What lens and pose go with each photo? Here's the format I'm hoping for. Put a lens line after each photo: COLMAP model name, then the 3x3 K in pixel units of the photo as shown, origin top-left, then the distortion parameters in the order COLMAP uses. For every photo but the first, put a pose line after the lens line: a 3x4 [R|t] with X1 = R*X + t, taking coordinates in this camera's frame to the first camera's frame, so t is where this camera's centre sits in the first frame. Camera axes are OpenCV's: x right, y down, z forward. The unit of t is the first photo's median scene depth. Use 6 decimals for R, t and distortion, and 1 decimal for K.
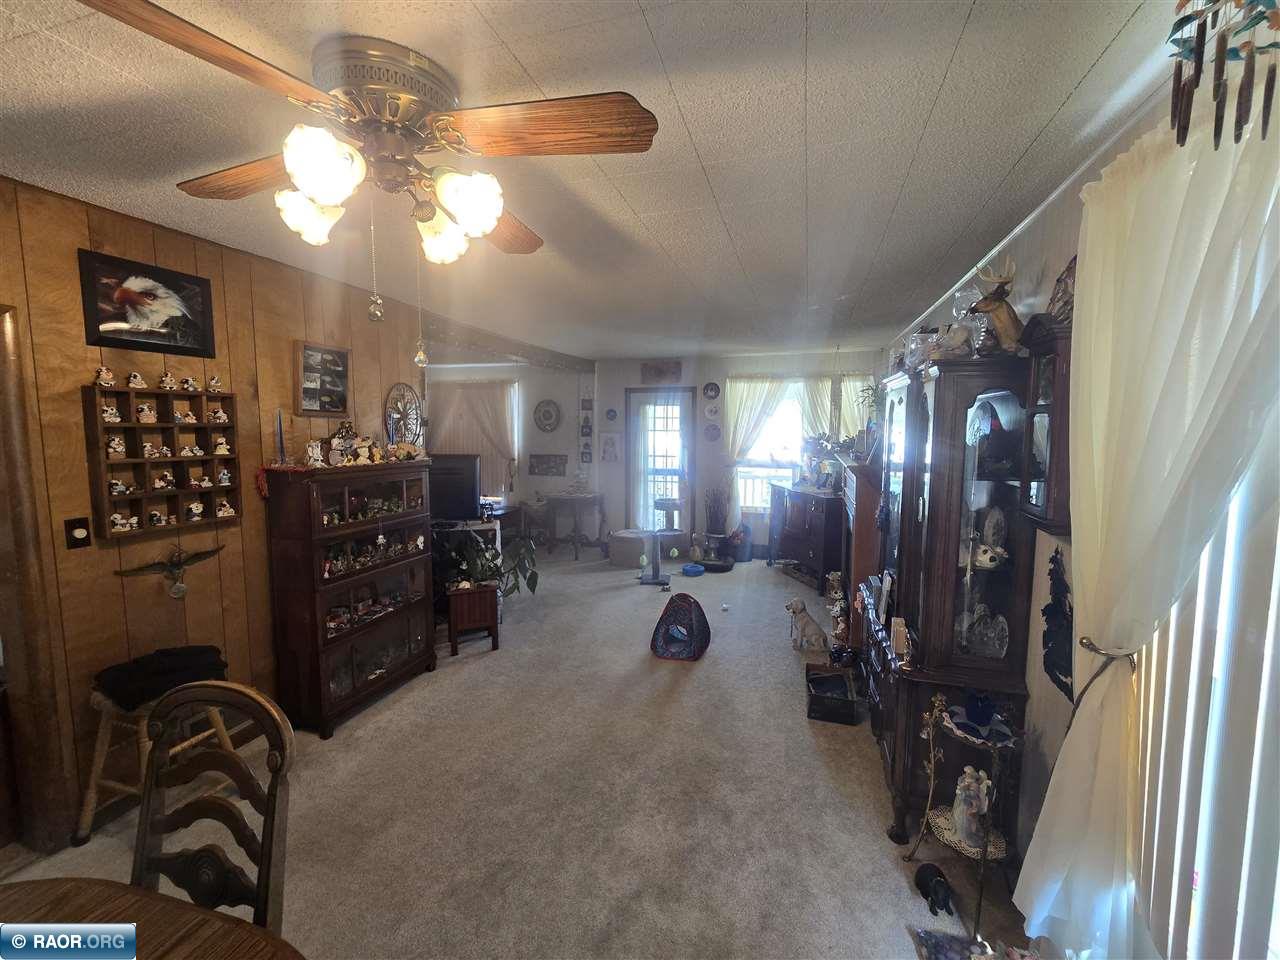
lens RADIAL K [[527.6, 0, 634.0], [0, 527.6, 472.8], [0, 0, 1]] dist [-0.023100, 0.009389]
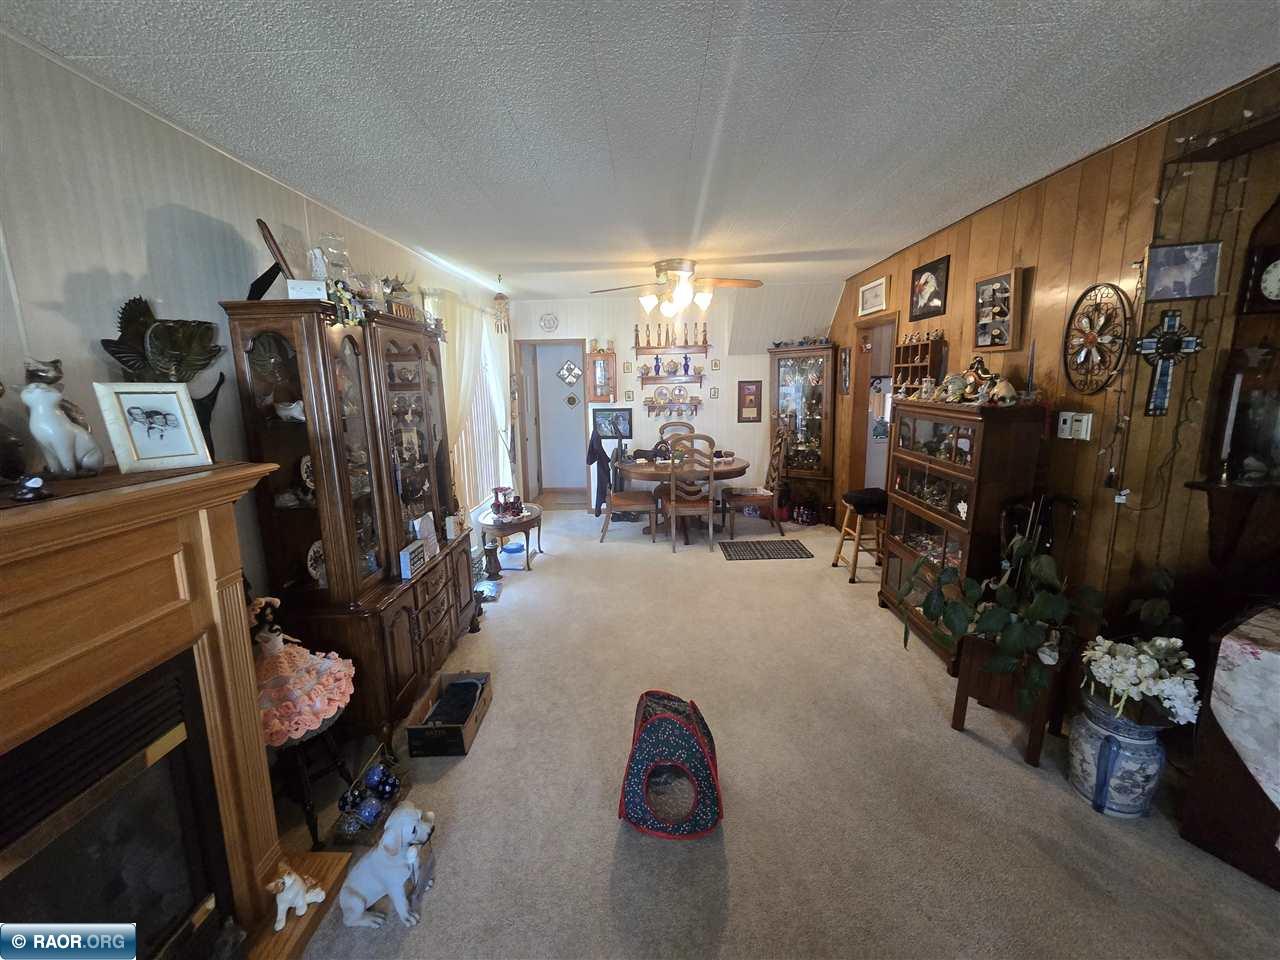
lens RADIAL K [[527.6, 0, 634.0], [0, 527.6, 472.8], [0, 0, 1]] dist [-0.023100, 0.009389]
pose [[-0.960098, 0.070774, -0.270559, 0.134984], [-0.000641, 0.966888, 0.255200, -0.059951], [0.279662, 0.245191, -0.928262, 0.773070]]
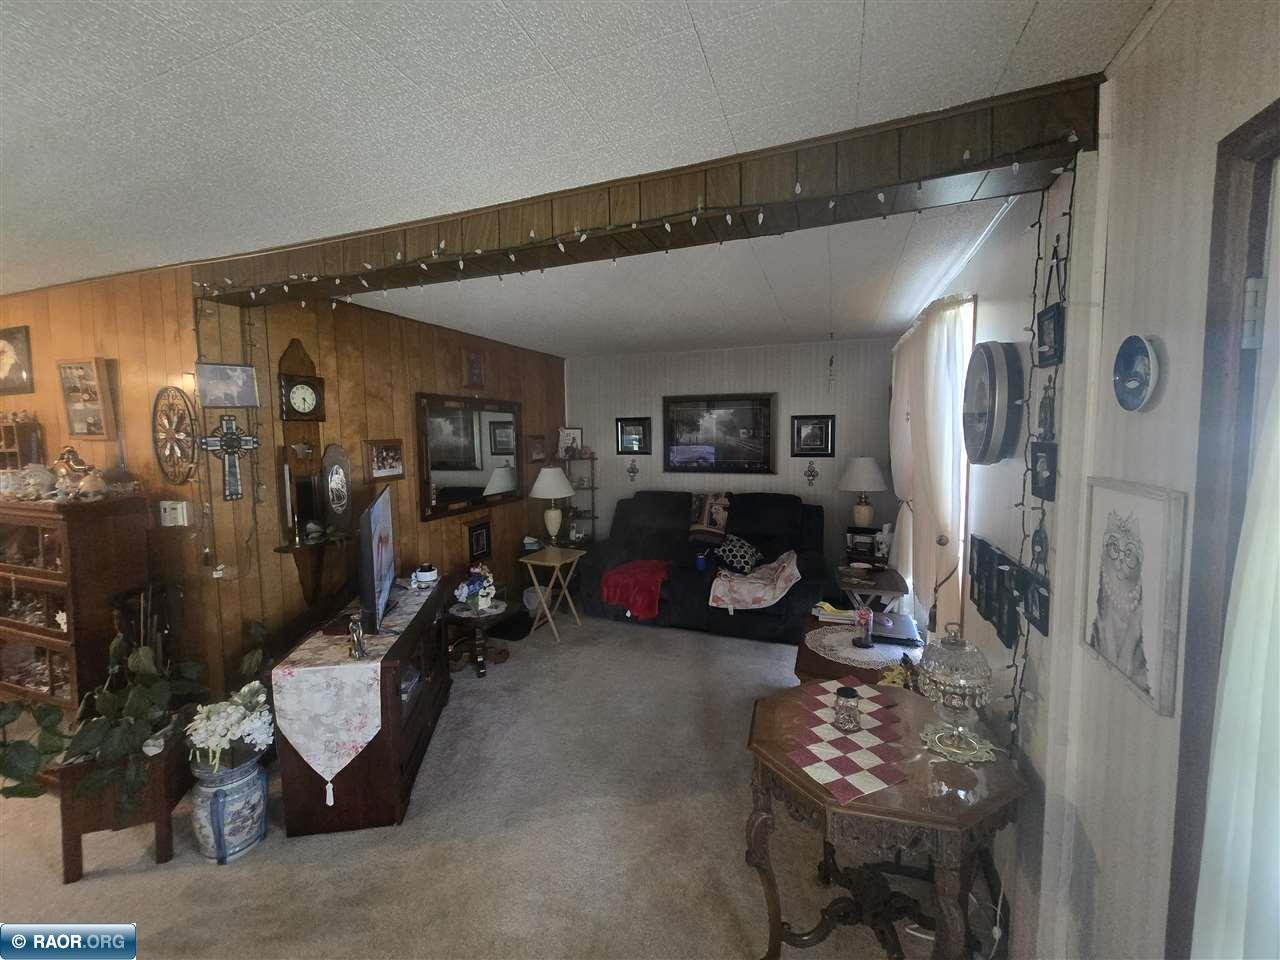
lens RADIAL K [[524.1, 0, 638.5], [0, 524.1, 474.4], [0, 0, 1]] dist [-0.001828, -0.000005]
pose [[-0.040465, 0.077793, -0.996148, 0.112948], [-0.073312, 0.994046, 0.080607, -0.082849], [0.996488, 0.076292, -0.034521, 0.861453]]
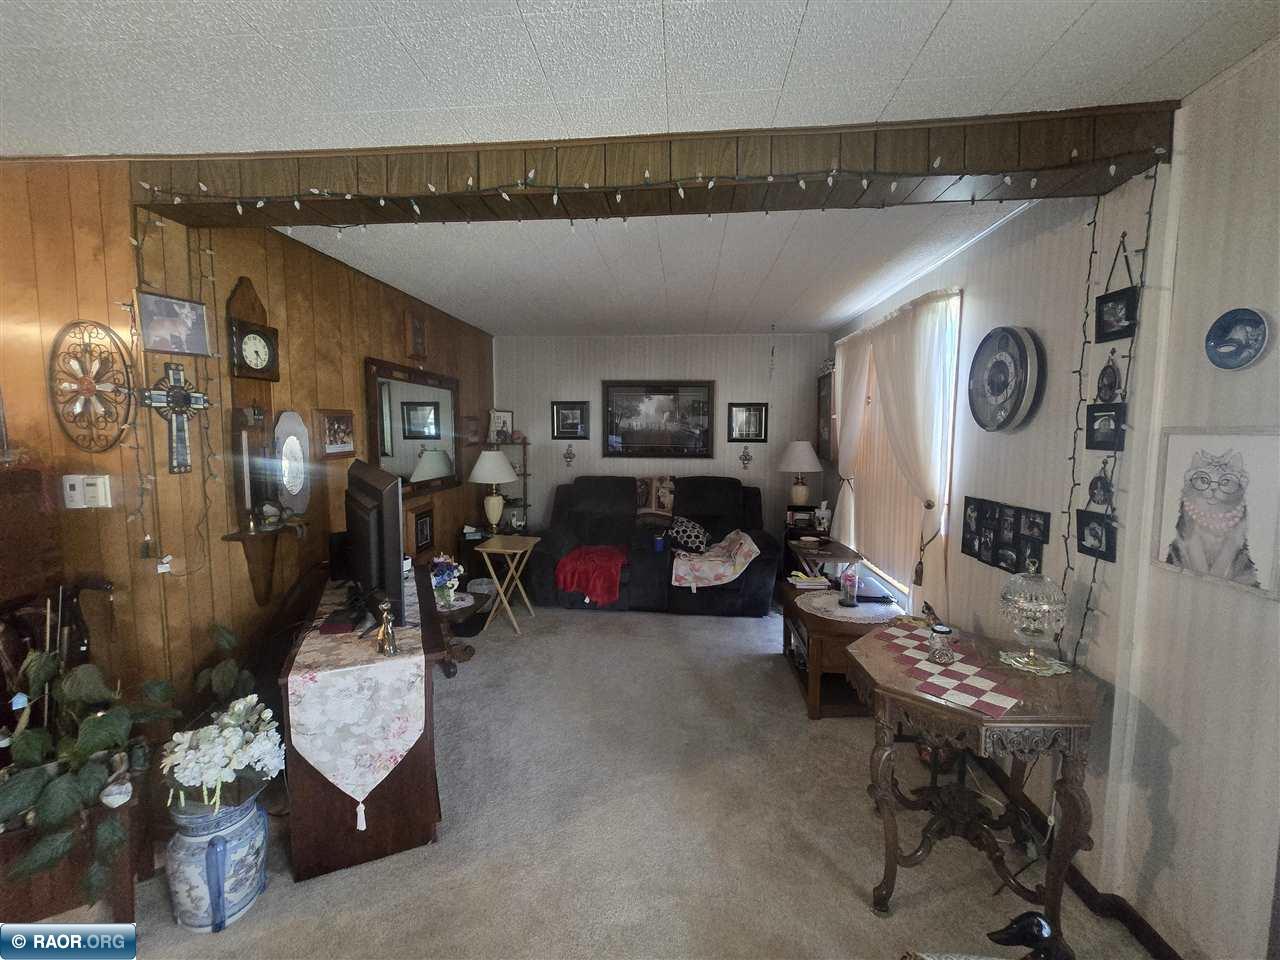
lens RADIAL K [[524.1, 0, 638.5], [0, 524.1, 474.4], [0, 0, 1]] dist [-0.001828, -0.000005]
pose [[0.226214, 0.081649, -0.970650, 0.095110], [-0.087391, 0.994163, 0.063260, -0.054406], [0.970149, 0.070515, 0.232029, 0.746018]]
